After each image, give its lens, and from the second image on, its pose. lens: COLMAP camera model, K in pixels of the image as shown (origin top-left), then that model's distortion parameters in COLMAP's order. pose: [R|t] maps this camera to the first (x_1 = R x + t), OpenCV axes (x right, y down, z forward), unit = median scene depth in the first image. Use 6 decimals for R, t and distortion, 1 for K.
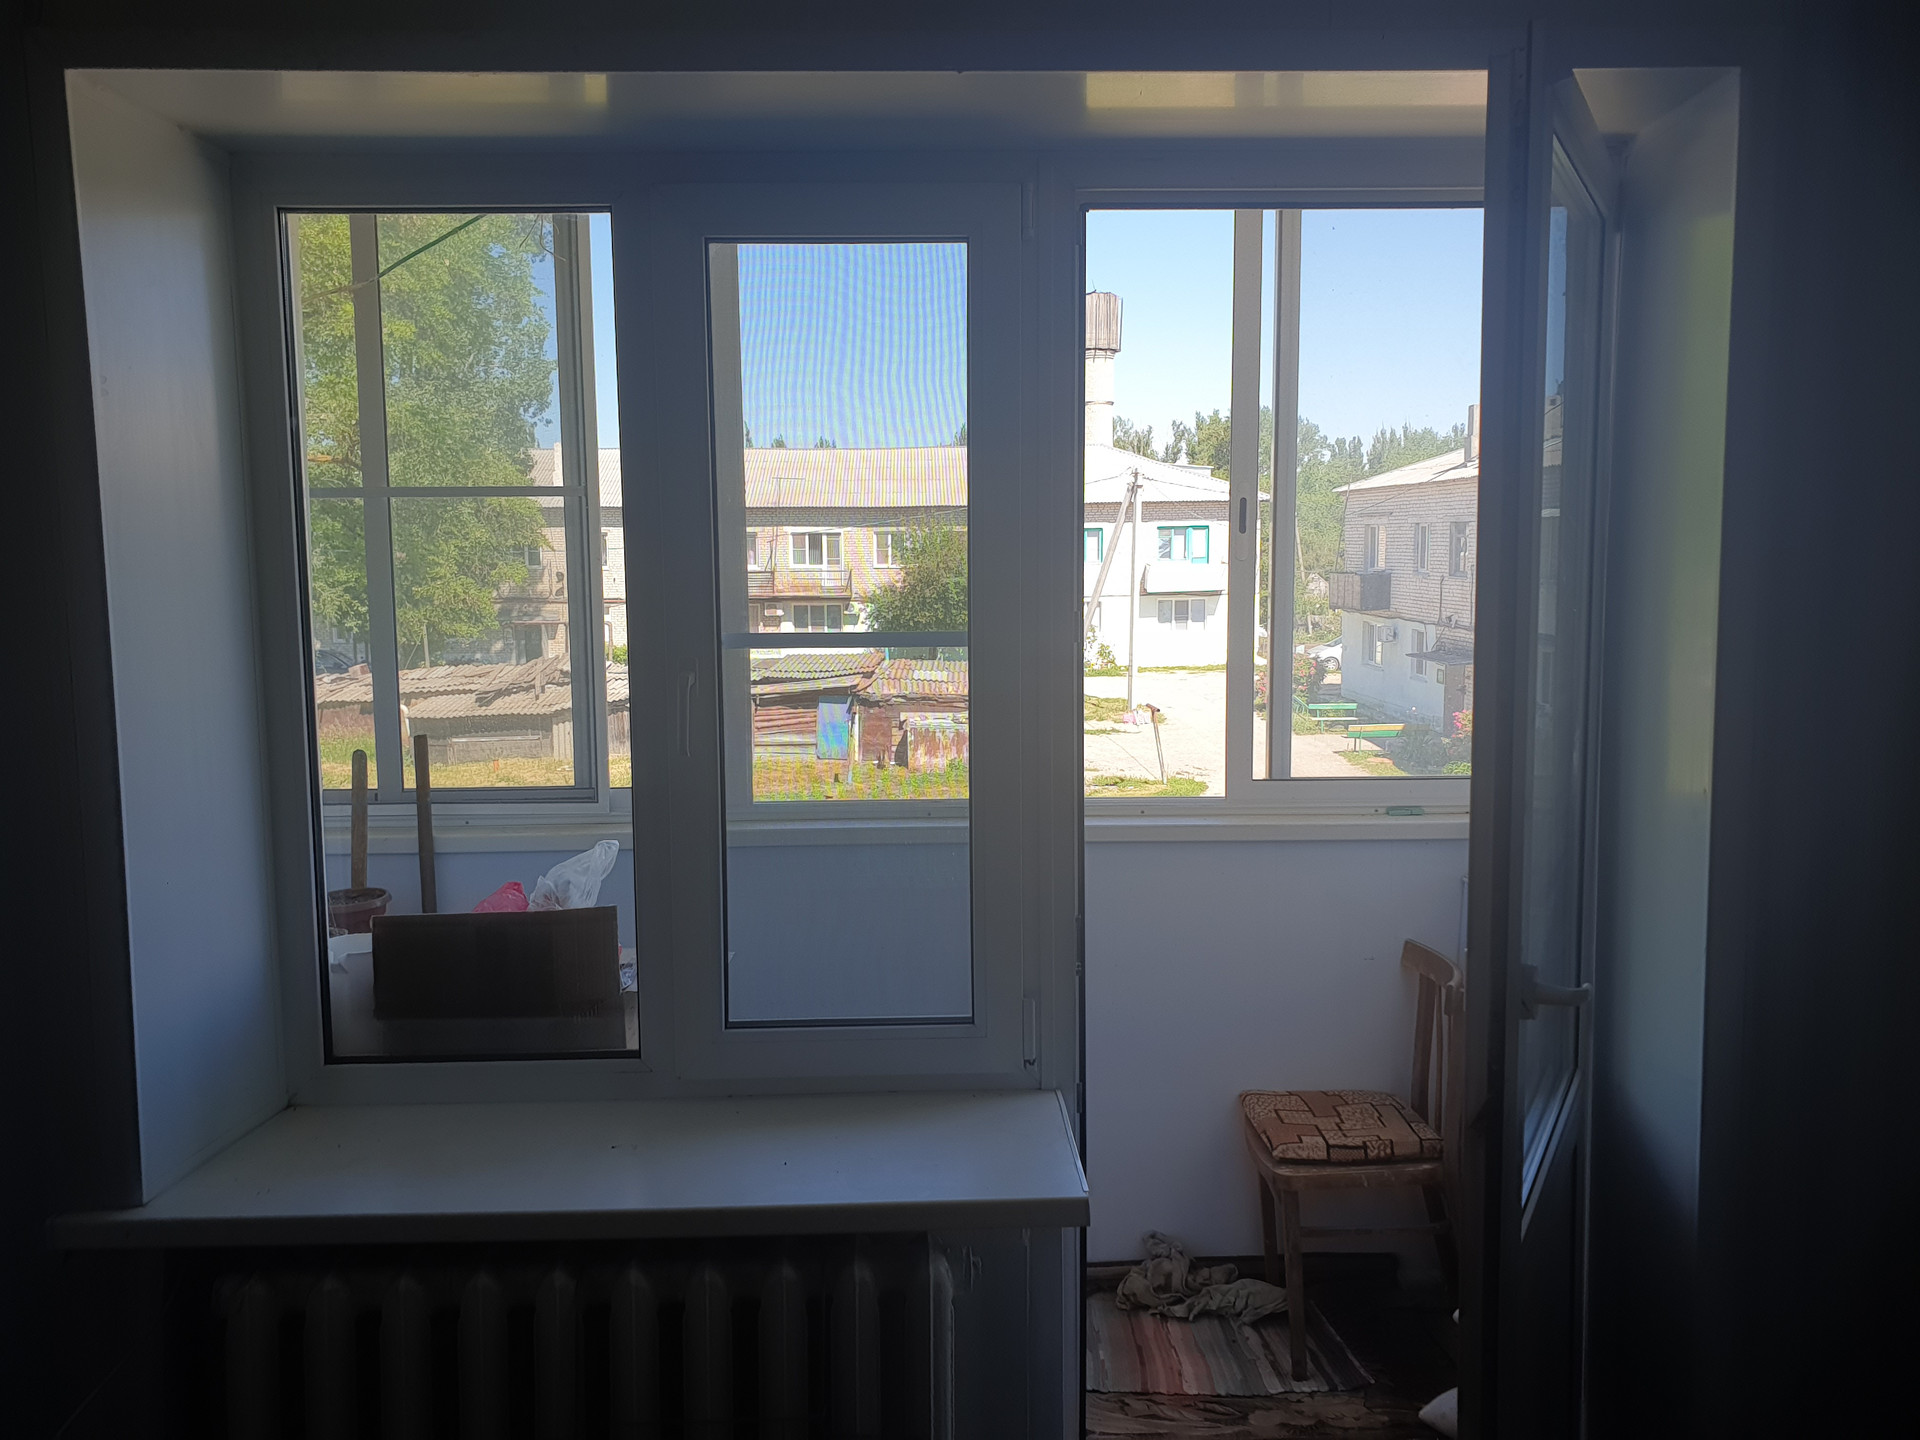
lens RADIAL K [[1484.1, 0, 1008.5], [0, 1484.1, 685.4], [0, 0, 1]] dist [0.009690, 0.015890]
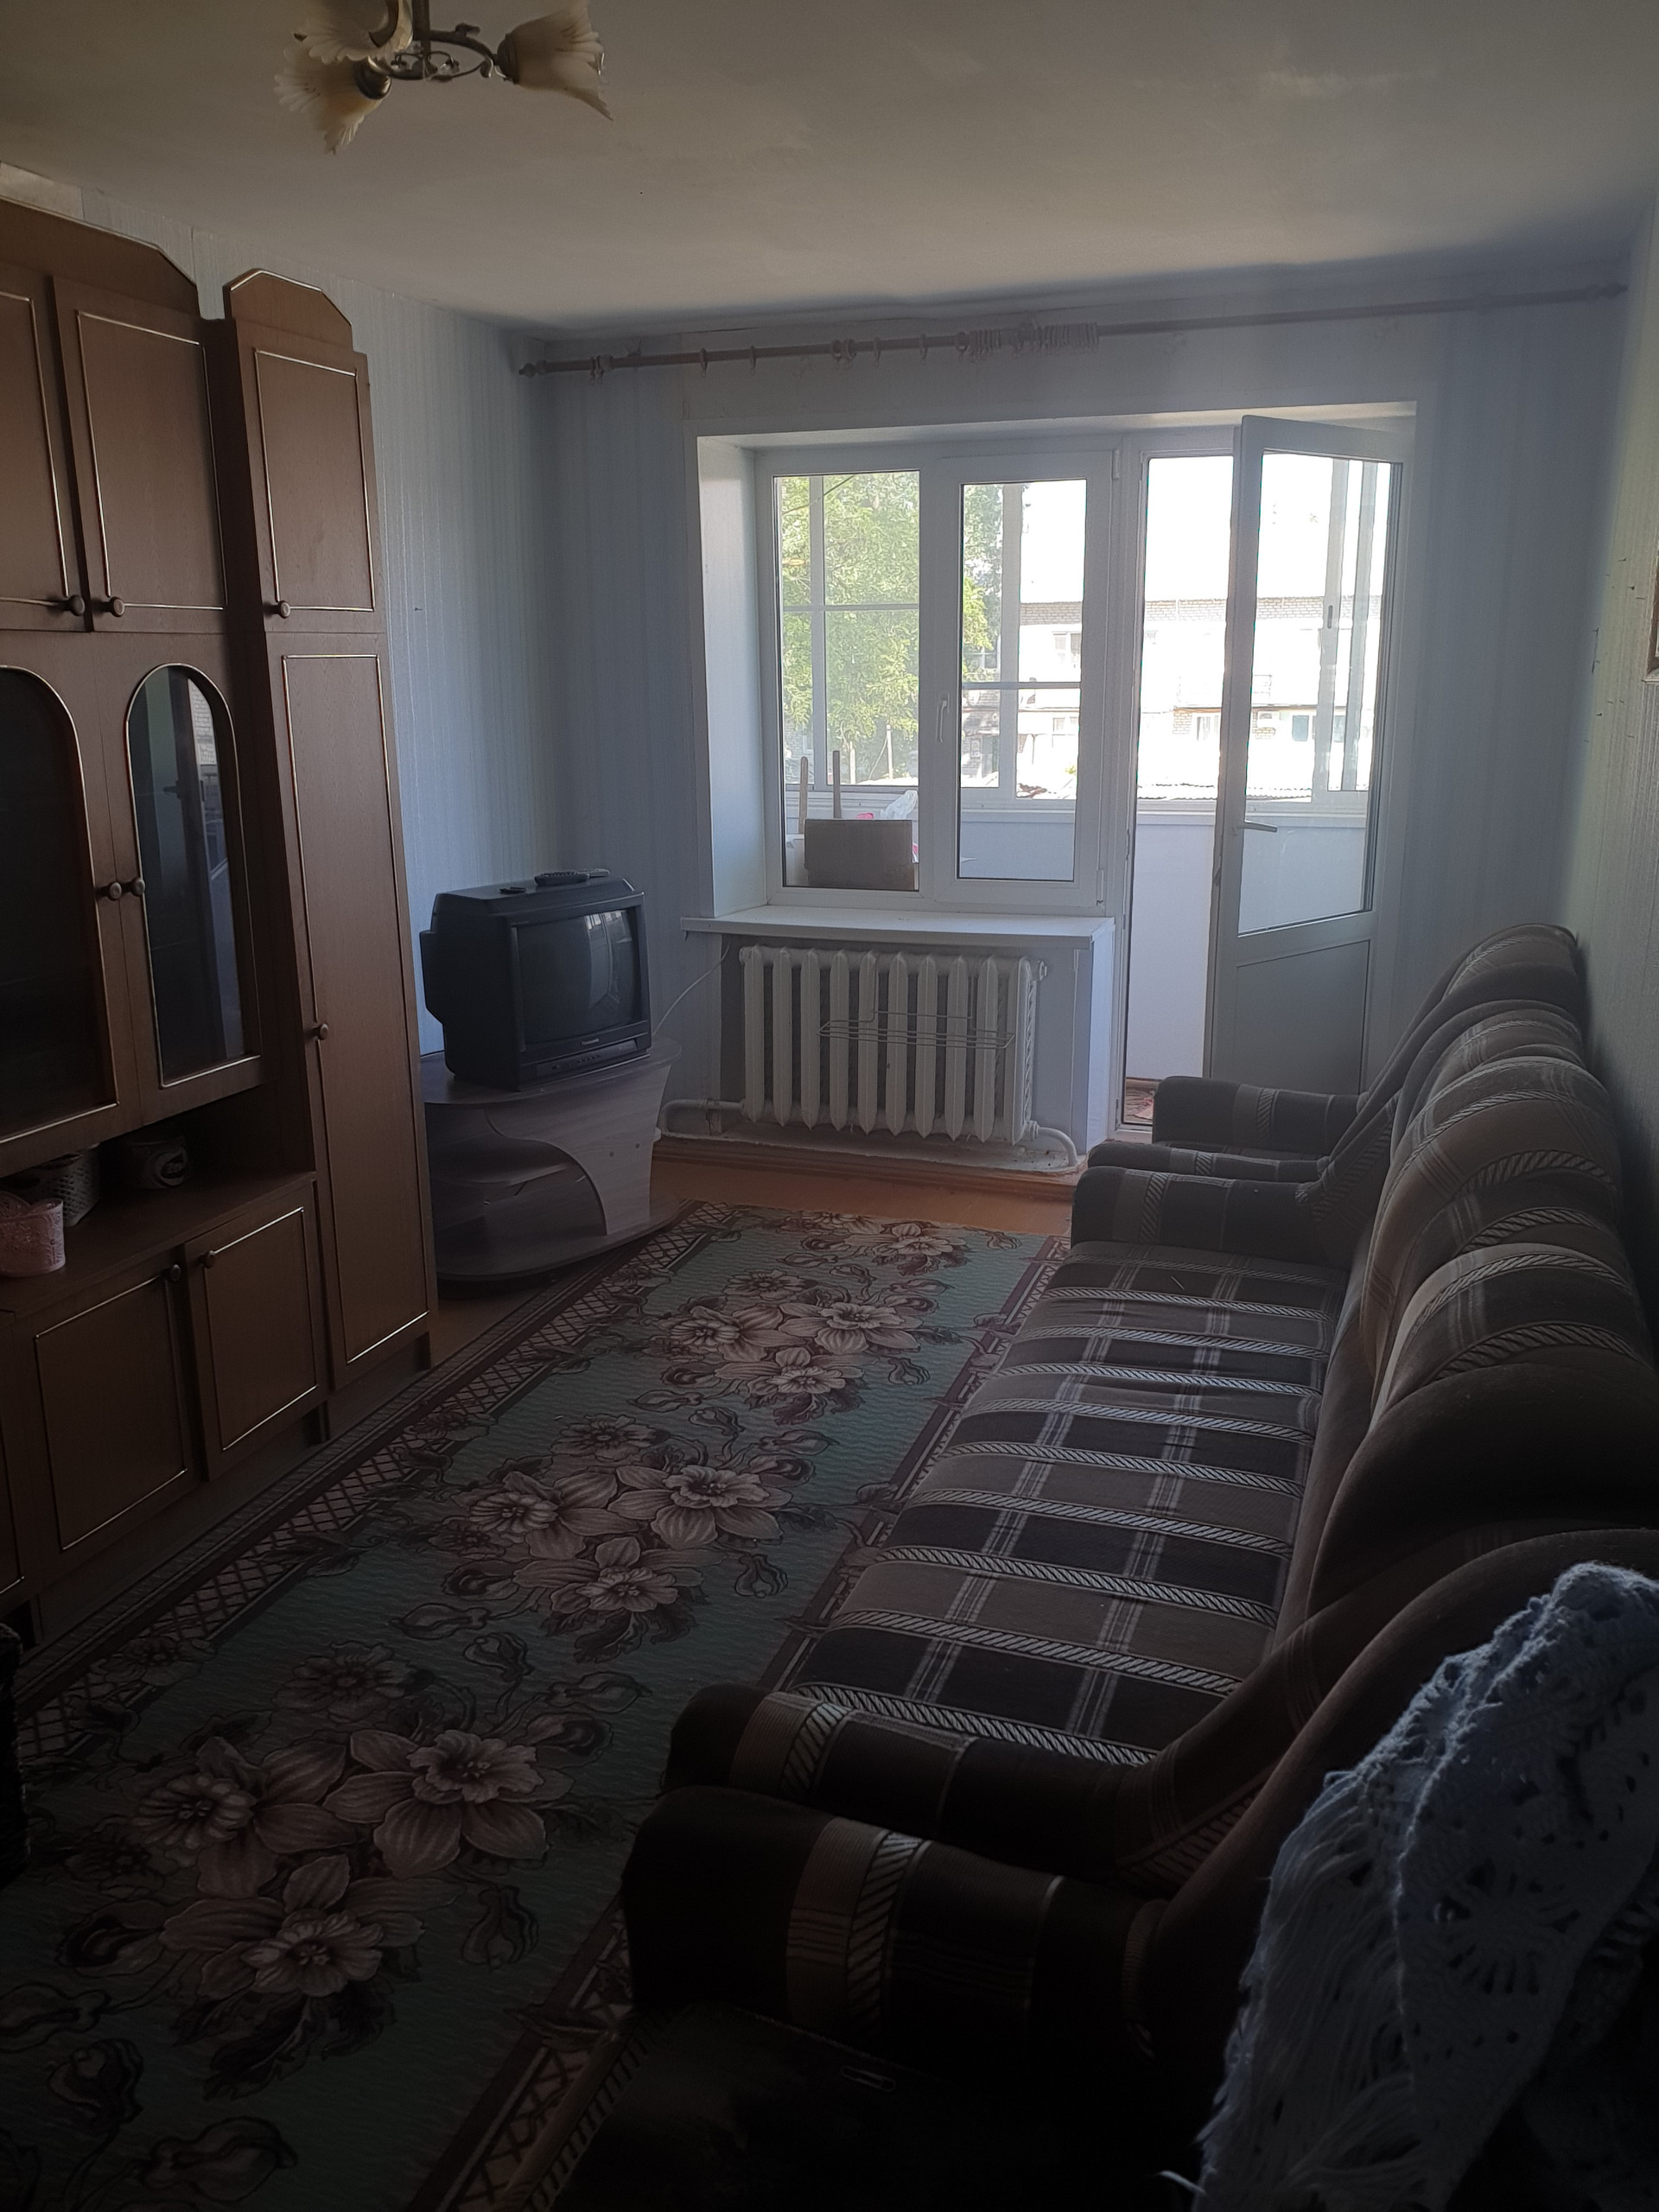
lens RADIAL K [[1709.8, 0, 868.3], [0, 1709.8, 1120.5], [0, 0, 1]] dist [0.009690, 0.015890]
pose [[0.925071, 0.100318, -0.366306, 0.539303], [-0.034657, 0.982758, 0.181620, 0.118047], [0.378210, -0.155316, 0.912597, -1.144153]]
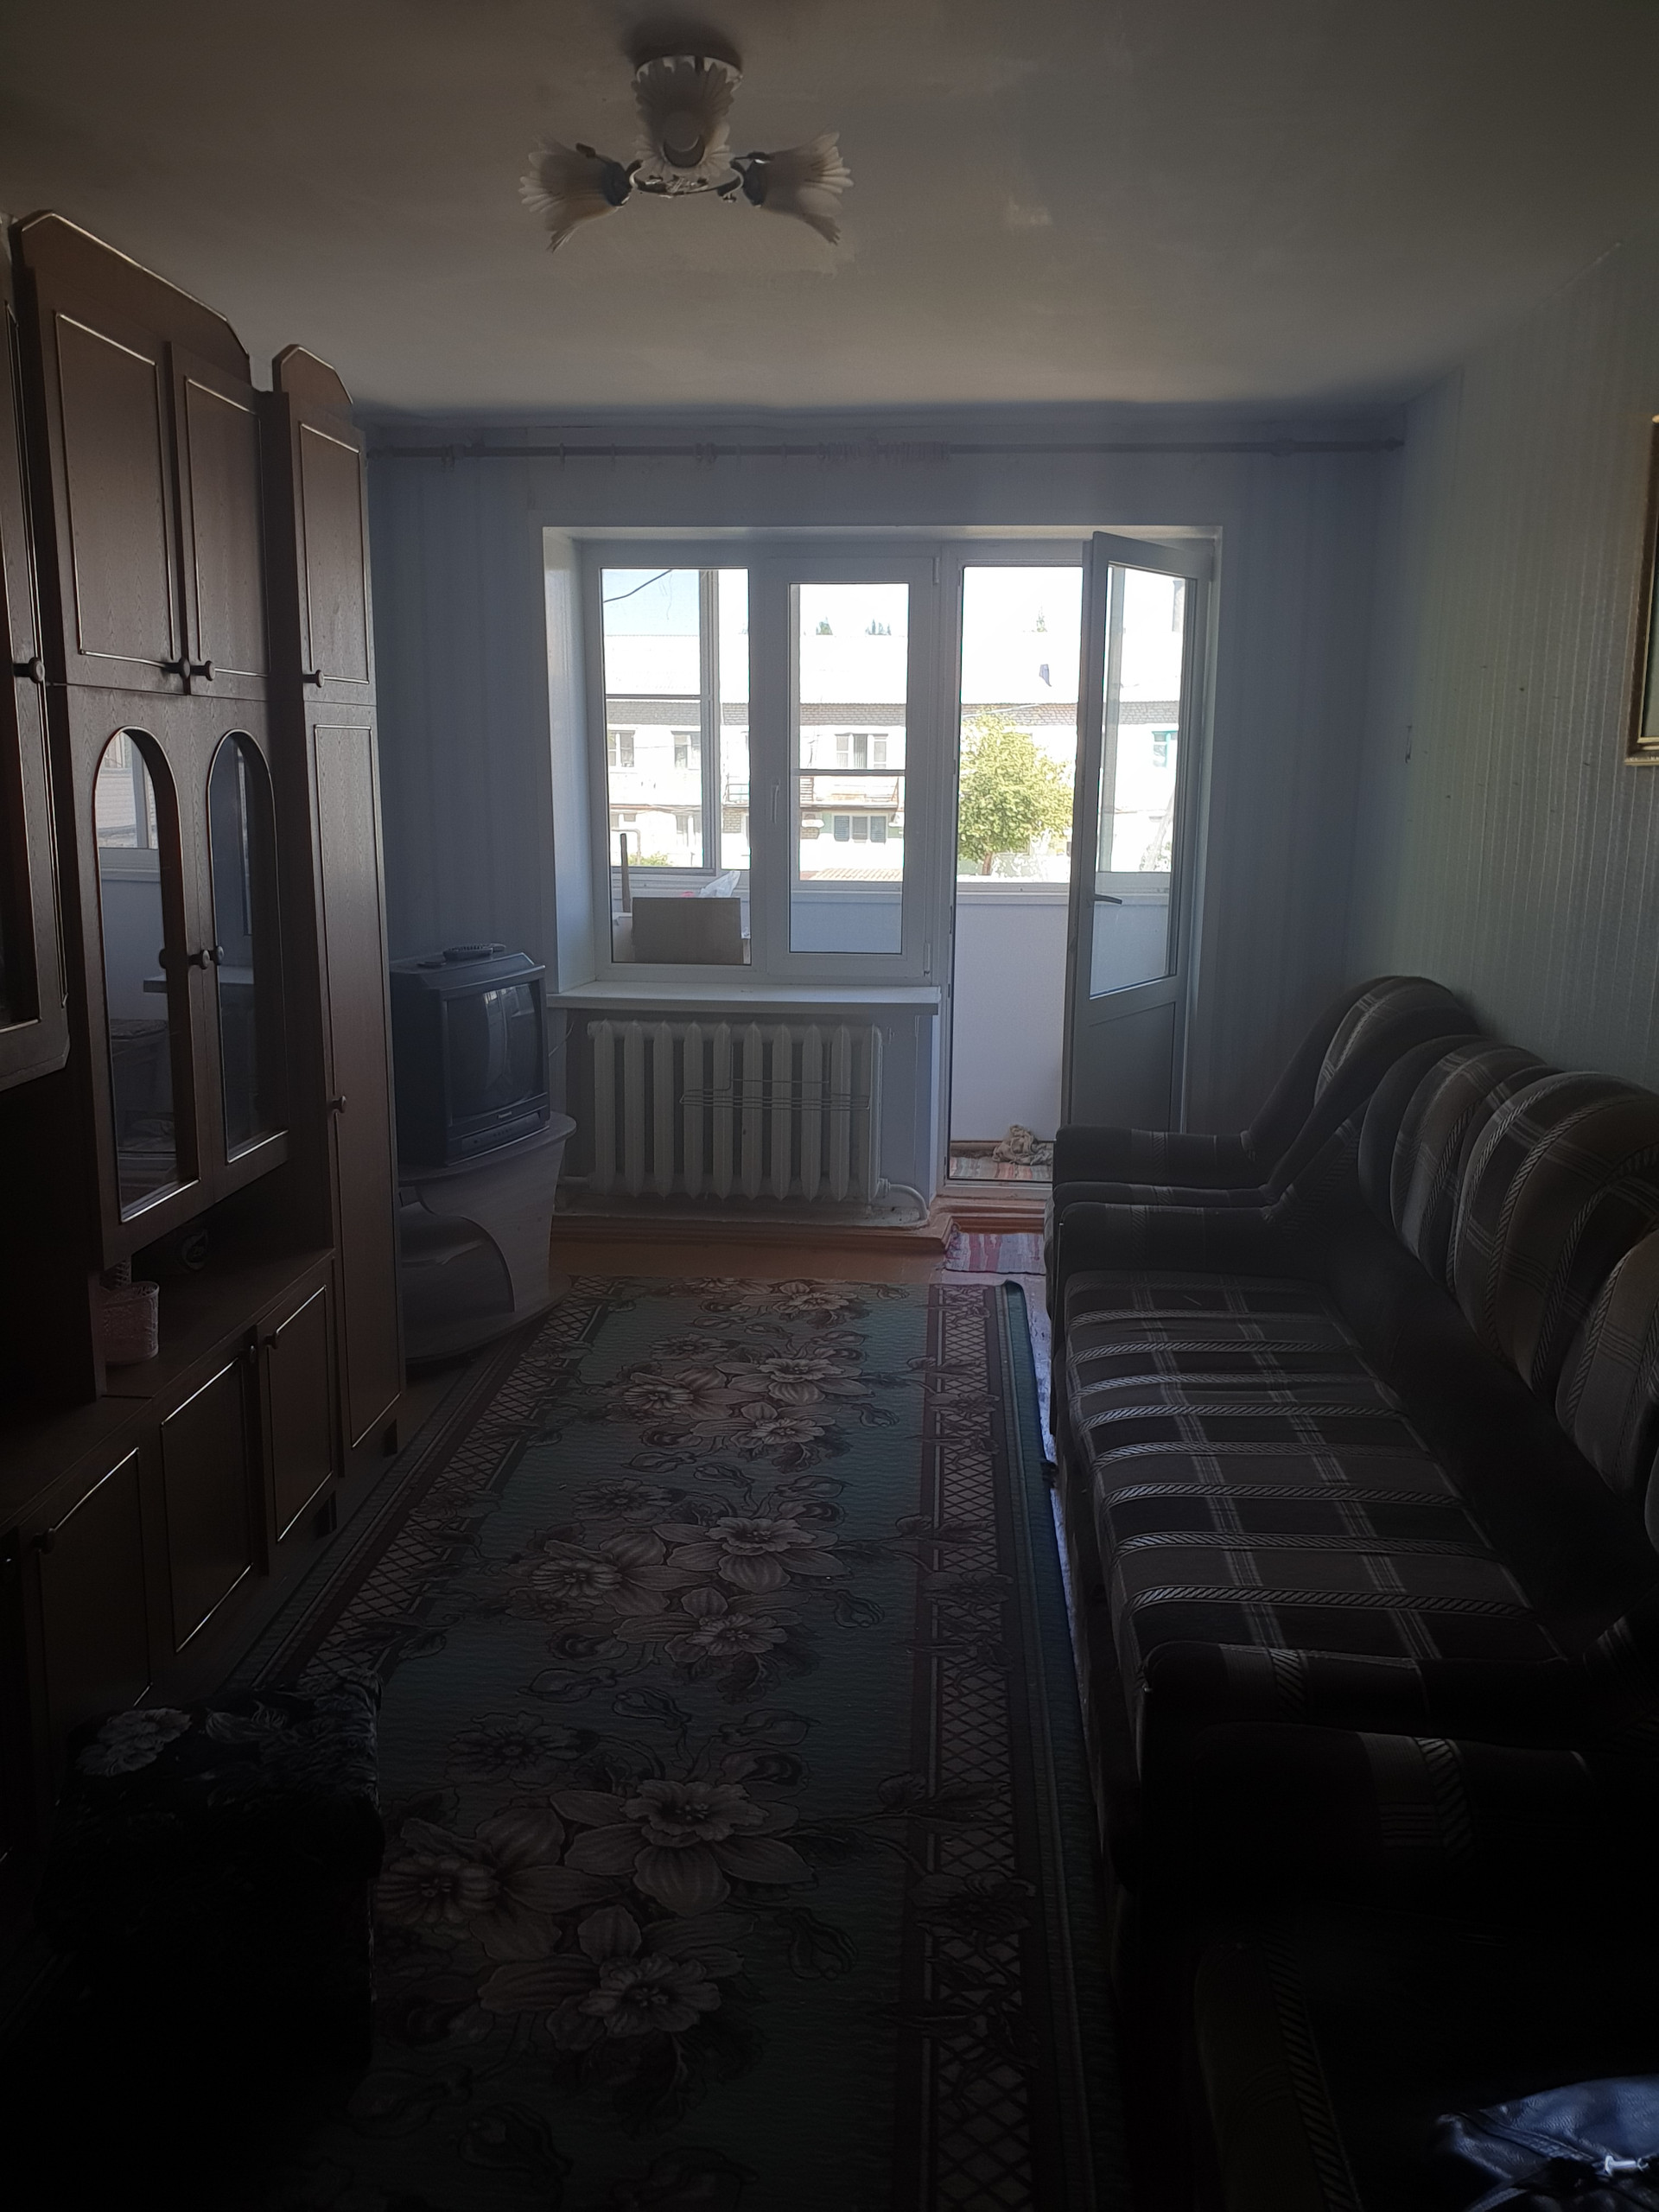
lens RADIAL K [[1709.8, 0, 847.2], [0, 1709.8, 1116.6], [0, 0, 1]] dist [0.009690, 0.015890]
pose [[0.990518, 0.043378, -0.130353, 0.204440], [-0.027837, 0.992533, 0.118756, 0.150065], [0.134531, -0.114002, 0.984330, -1.311836]]
